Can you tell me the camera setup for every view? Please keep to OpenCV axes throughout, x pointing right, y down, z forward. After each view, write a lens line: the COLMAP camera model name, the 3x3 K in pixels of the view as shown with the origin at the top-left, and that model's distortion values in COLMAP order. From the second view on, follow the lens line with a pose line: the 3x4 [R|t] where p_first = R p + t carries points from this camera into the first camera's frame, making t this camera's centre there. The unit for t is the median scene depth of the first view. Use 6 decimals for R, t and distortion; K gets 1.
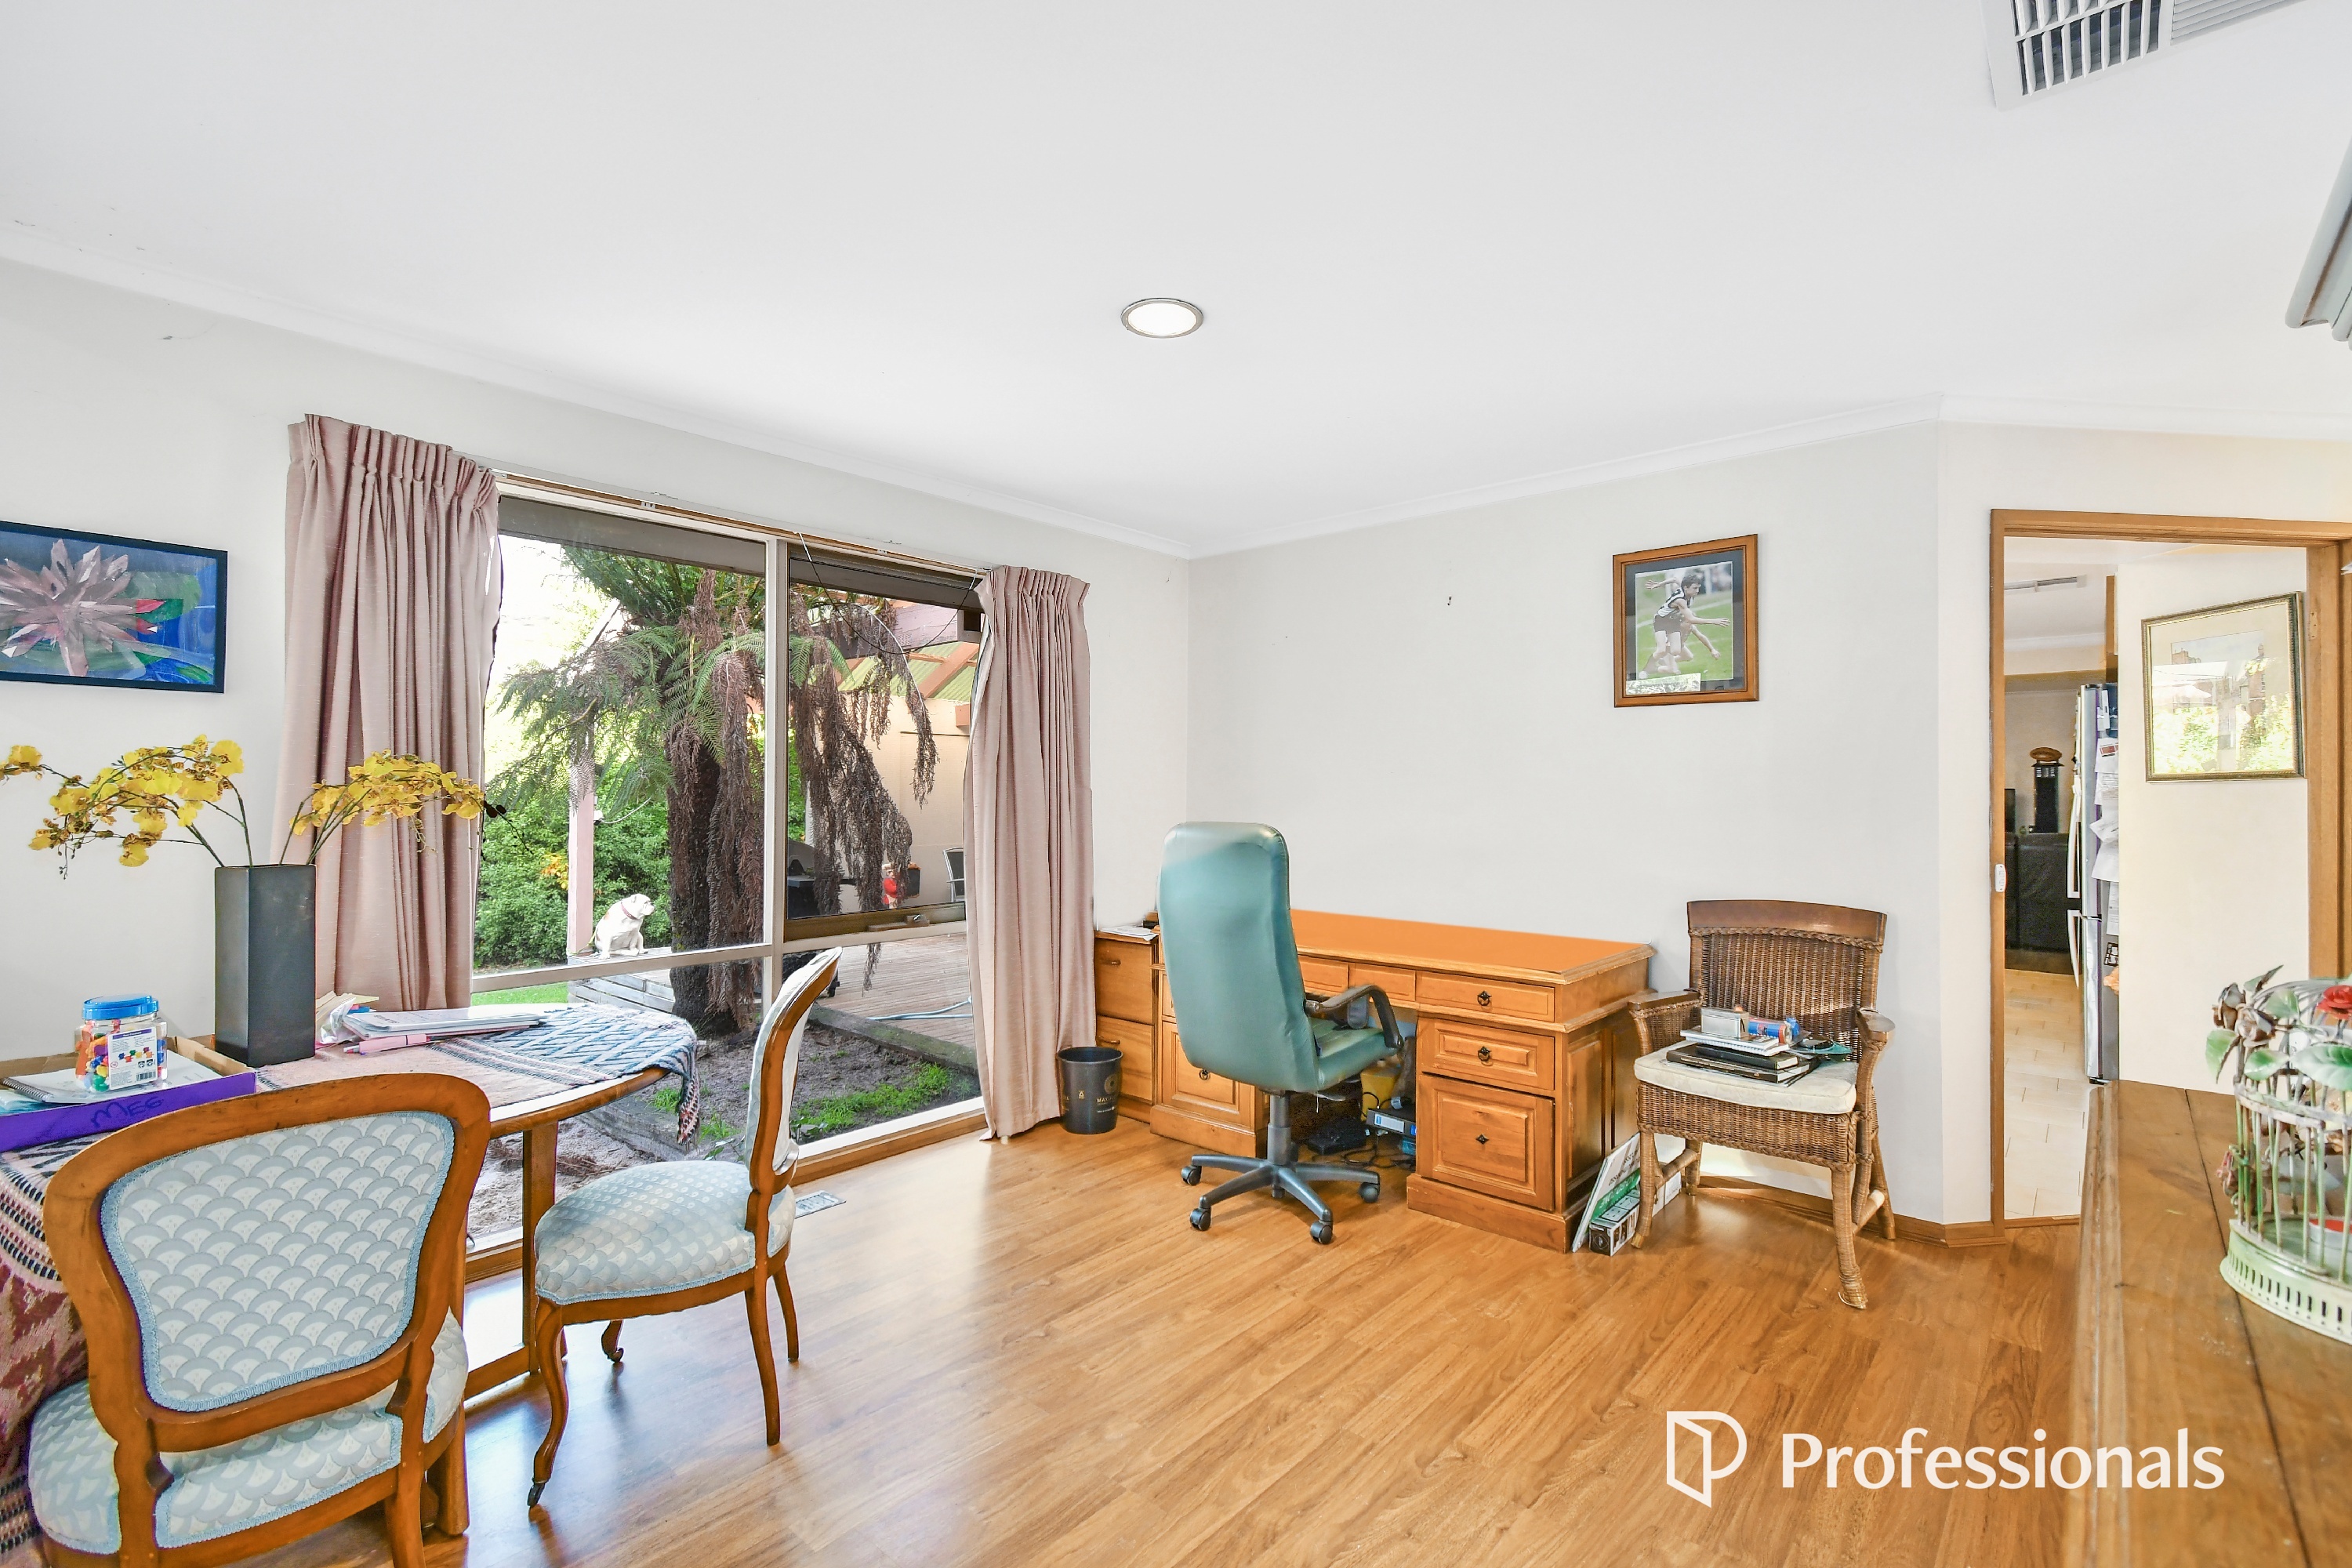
lens RADIAL K [[1046.7, 0, 1182.0], [0, 1046.7, 785.8], [0, 0, 1]] dist [0.007773, 0.000665]
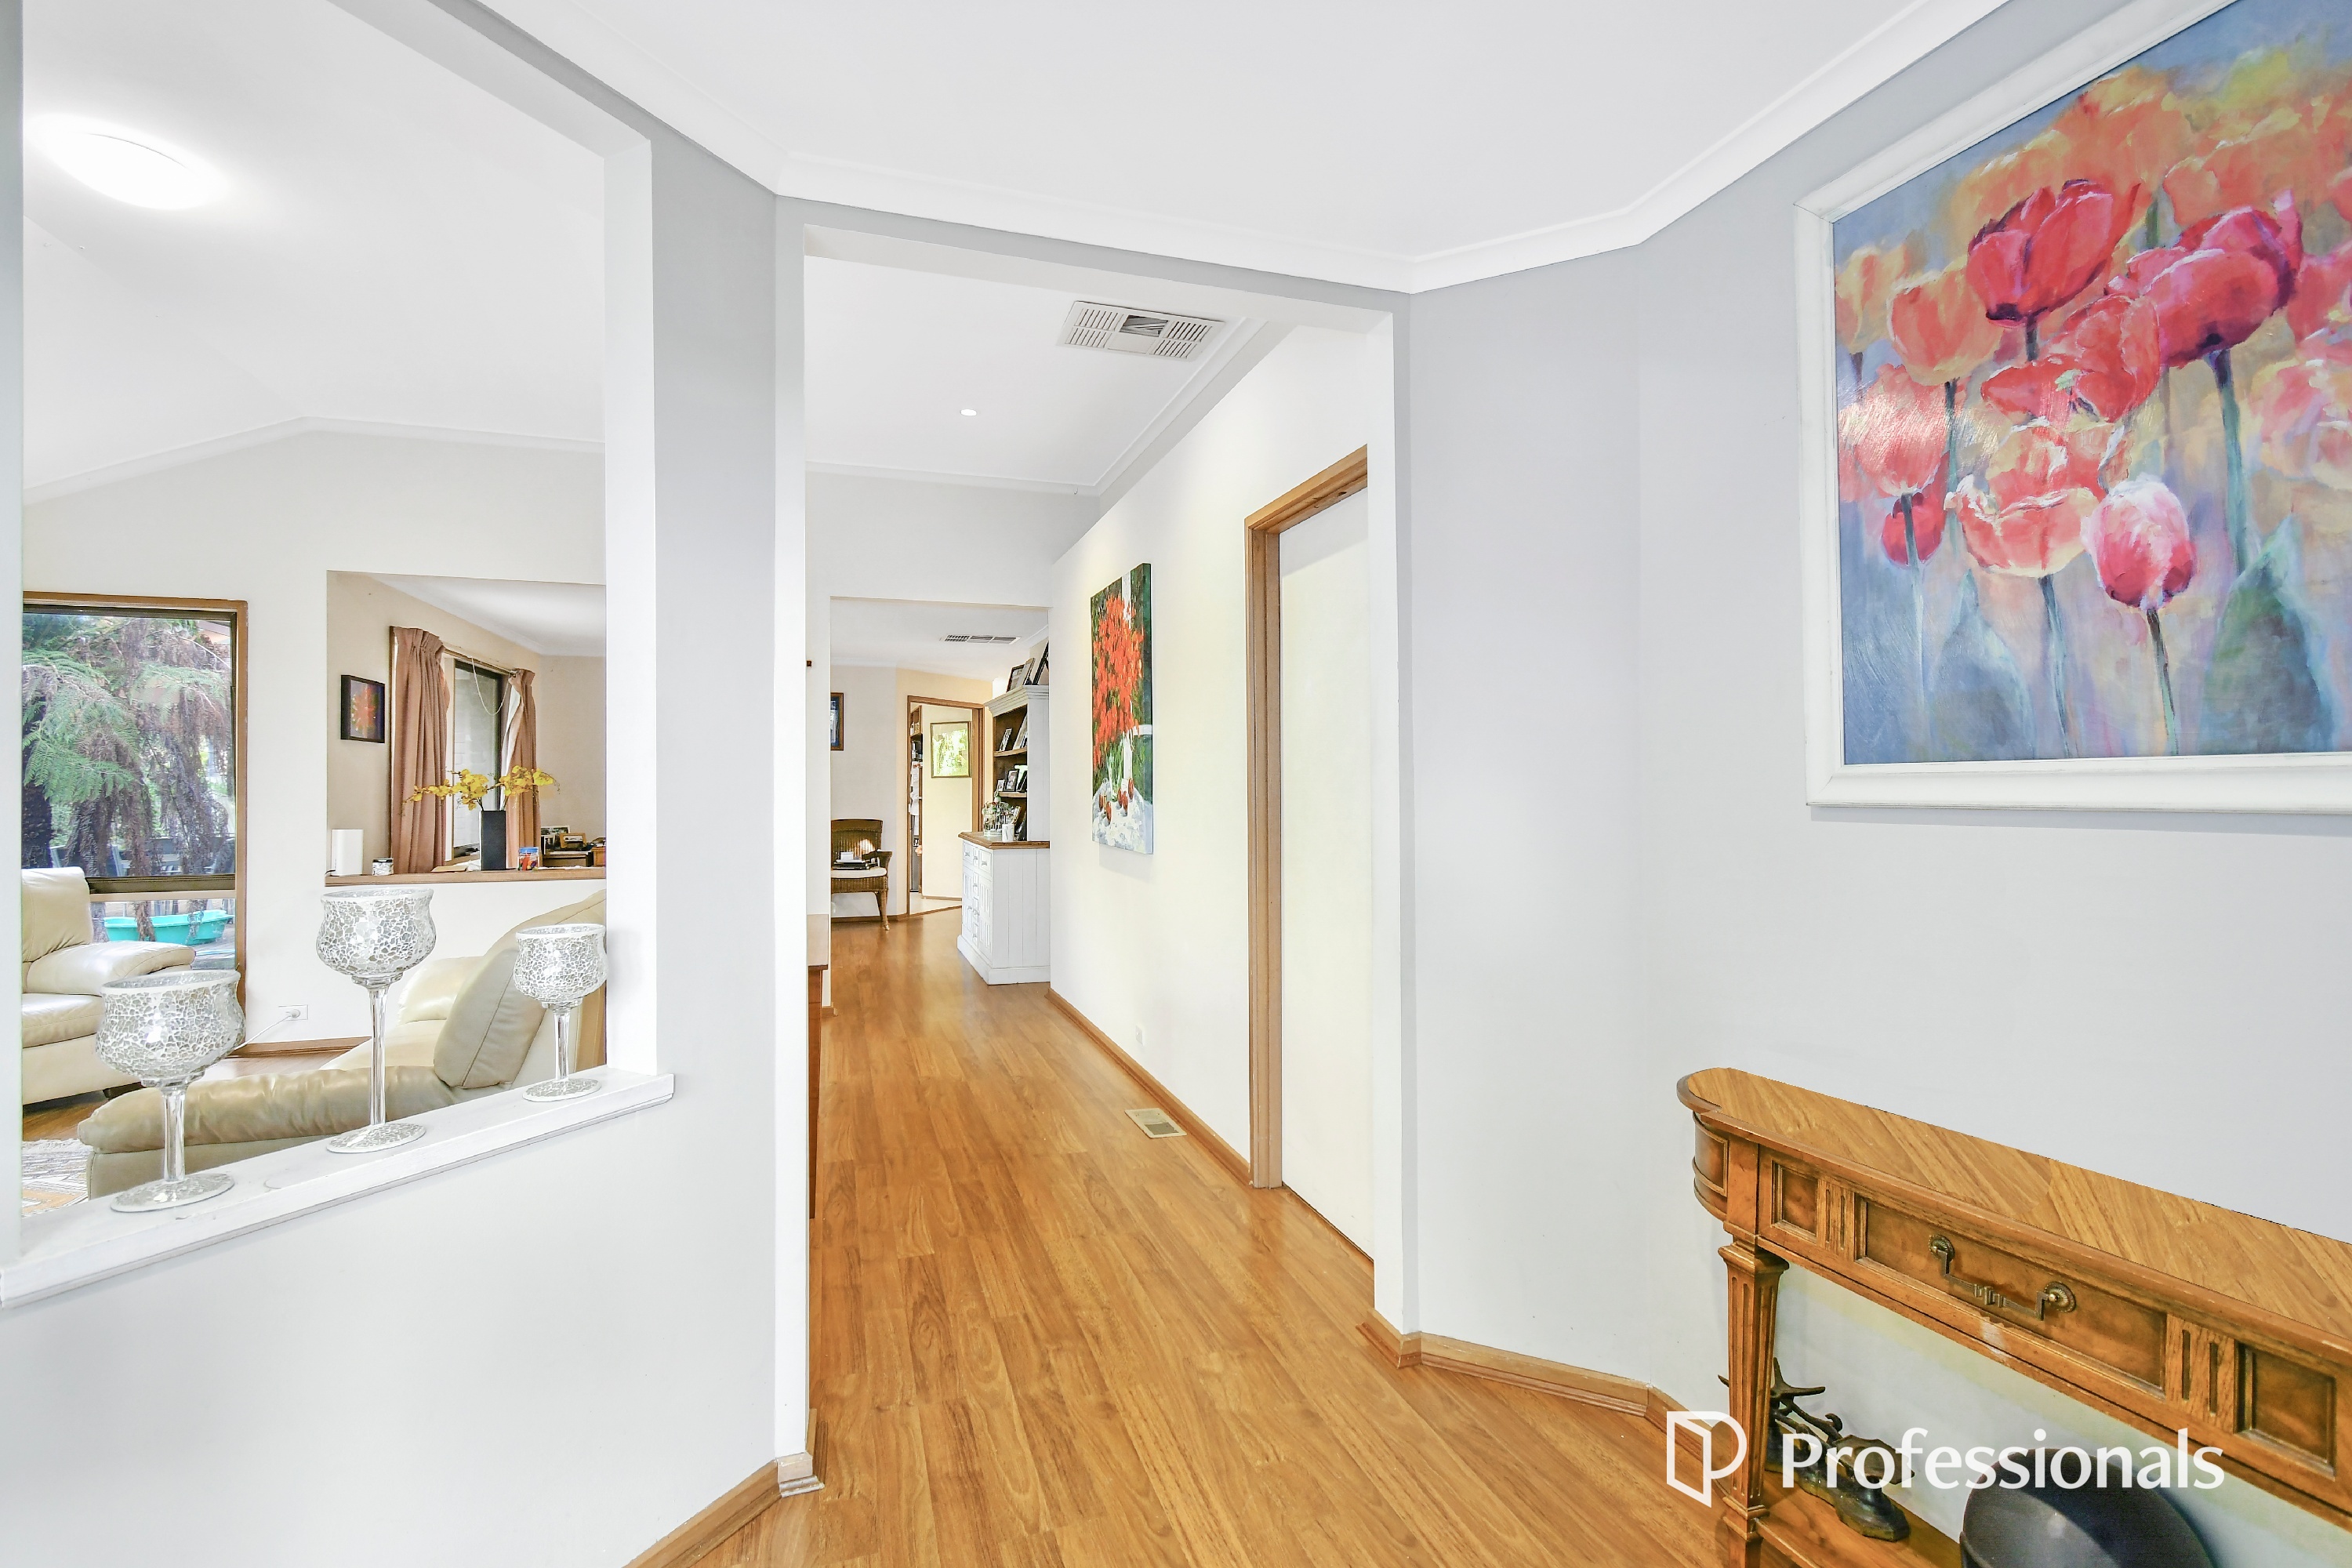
lens RADIAL K [[1046.7, 0, 1173.7], [0, 1046.7, 774.8], [0, 0, 1]] dist [0.007773, 0.000665]
pose [[0.514066, -0.003969, 0.857742, -1.523726], [-0.004461, 0.999963, 0.007301, -0.039477], [-0.857739, -0.007579, 0.514029, -1.318654]]
